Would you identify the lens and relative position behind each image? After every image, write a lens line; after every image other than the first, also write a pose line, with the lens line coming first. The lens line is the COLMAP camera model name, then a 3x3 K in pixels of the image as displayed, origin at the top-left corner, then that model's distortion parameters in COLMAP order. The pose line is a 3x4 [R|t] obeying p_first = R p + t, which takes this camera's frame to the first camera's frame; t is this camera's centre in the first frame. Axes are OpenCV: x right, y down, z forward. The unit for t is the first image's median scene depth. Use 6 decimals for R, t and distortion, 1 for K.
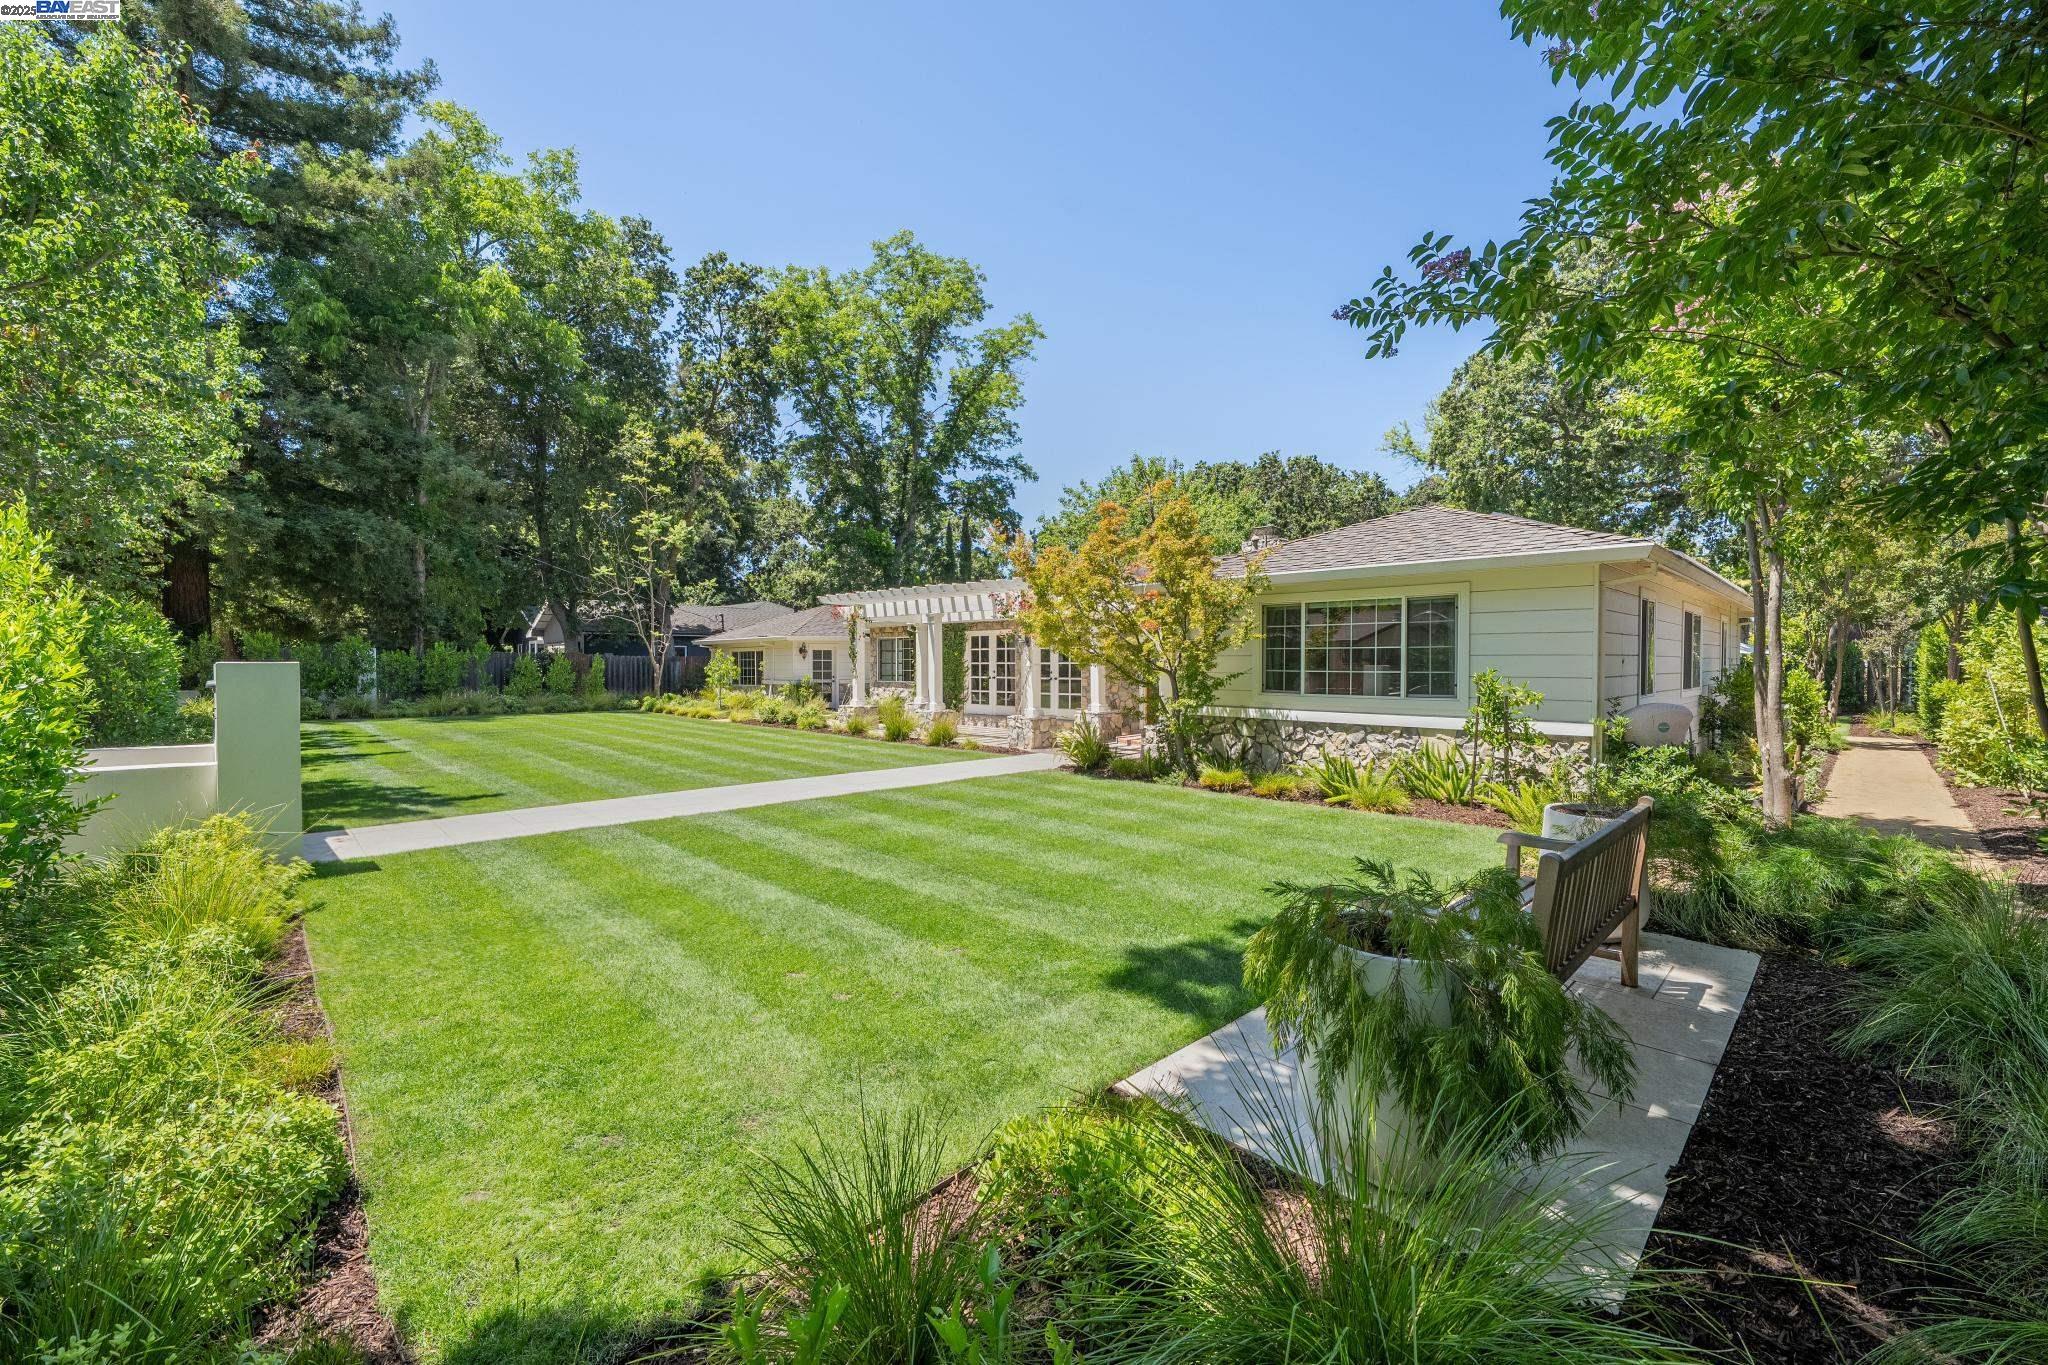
lens RADIAL K [[872.6, 0, 1032.9], [0, 872.6, 666.1], [0, 0, 1]] dist [0.003937, -0.002455]
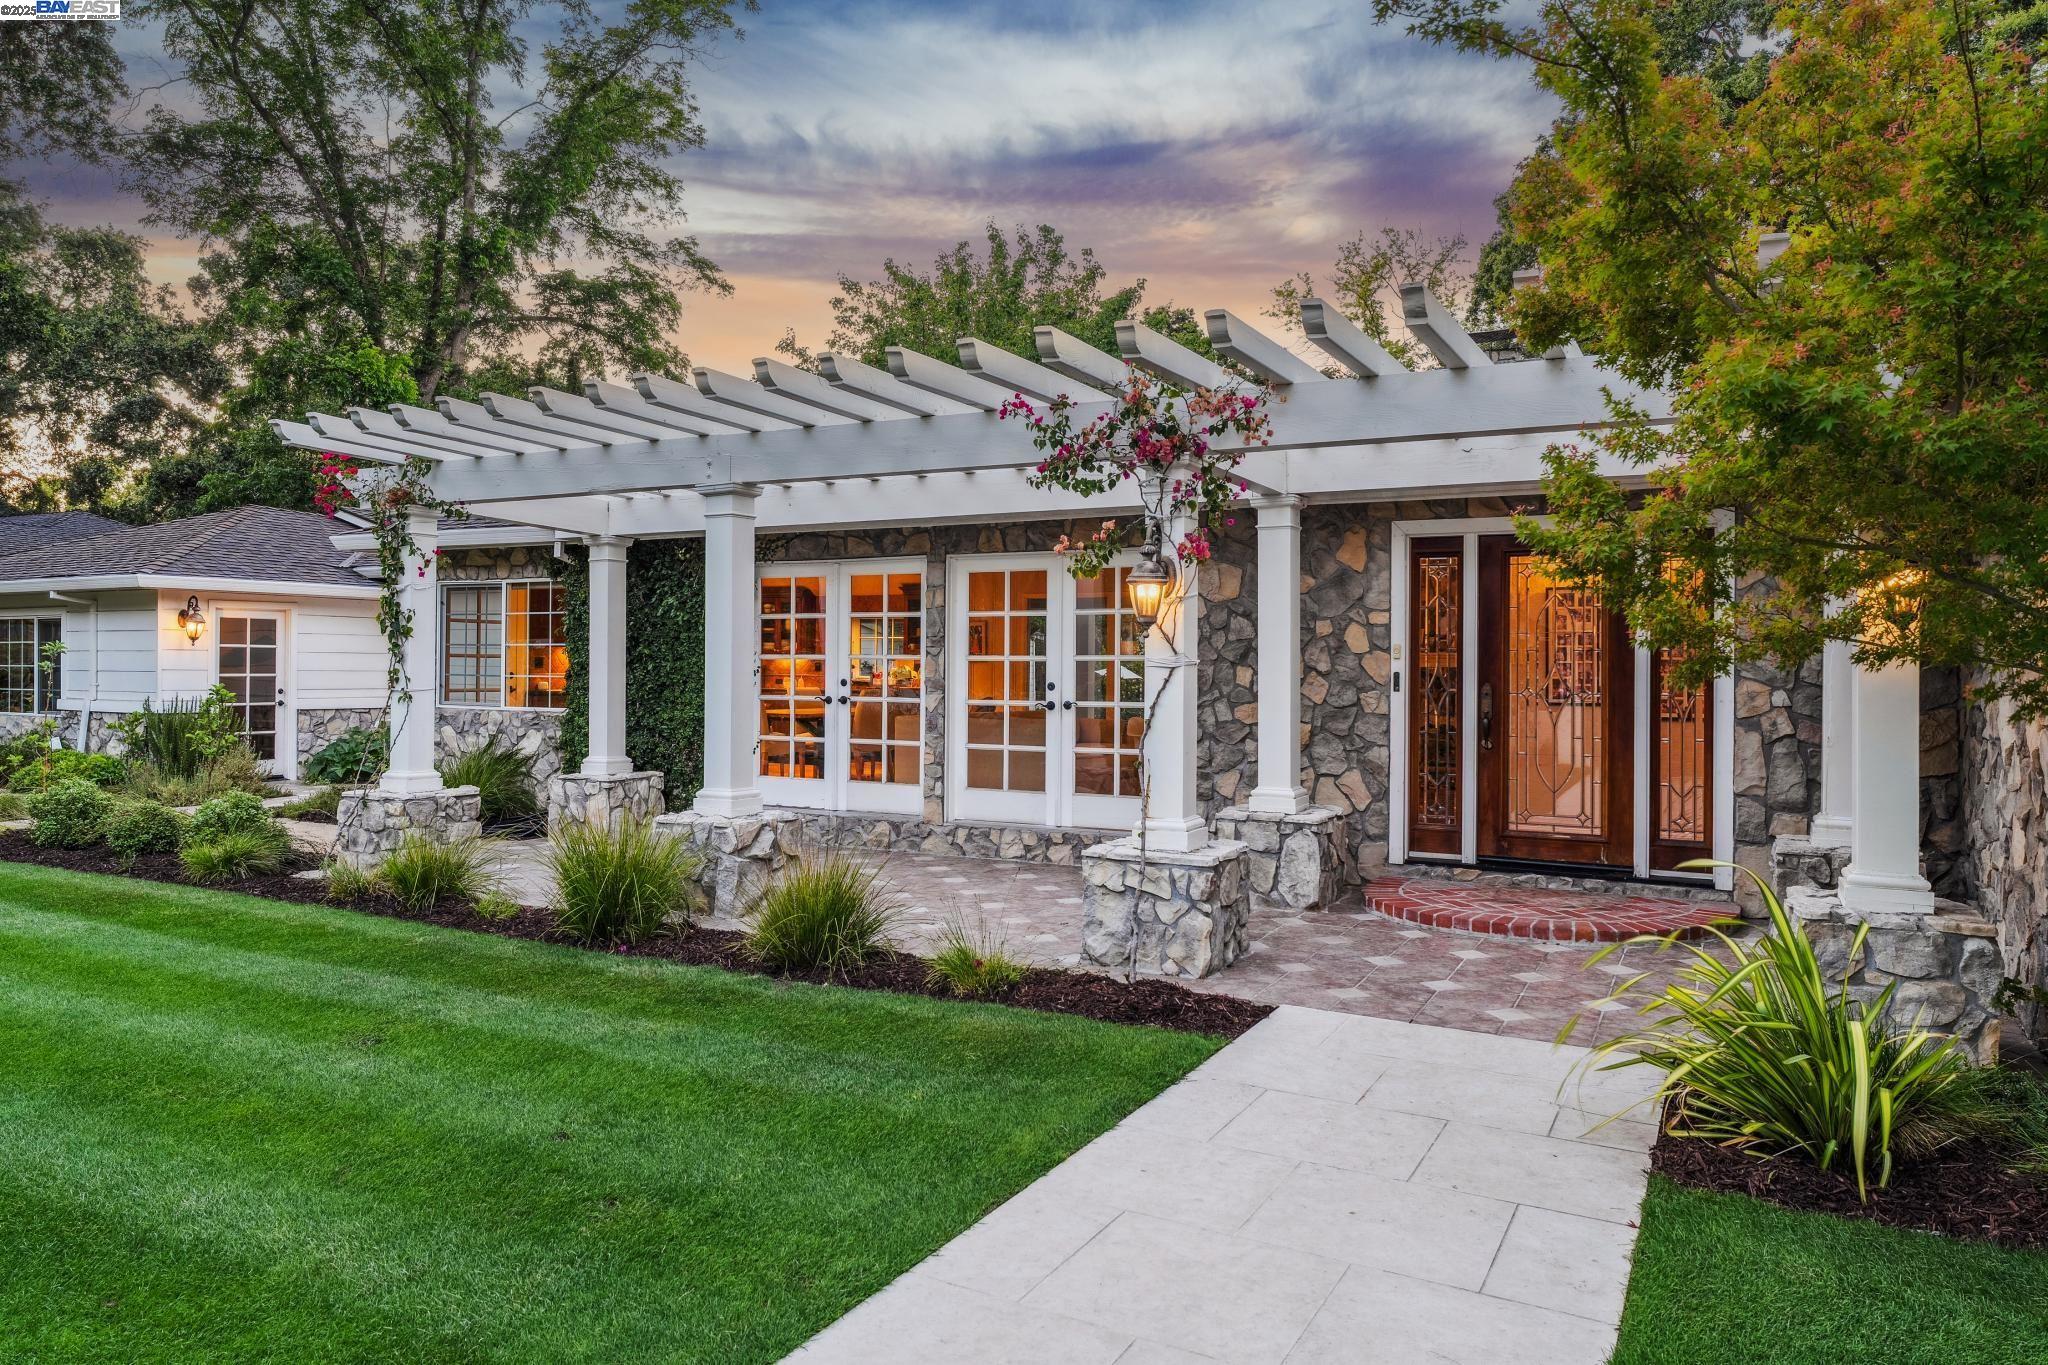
lens RADIAL K [[1326.2, 0, 1018.3], [0, 1326.2, 666.7], [0, 0, 1]] dist [-0.017973, -0.001234]
pose [[0.950216, 0.010108, 0.311429, -0.075047], [-0.007802, 0.999932, -0.008652, 0.002873], [-0.311495, 0.005791, 0.950230, 0.264070]]
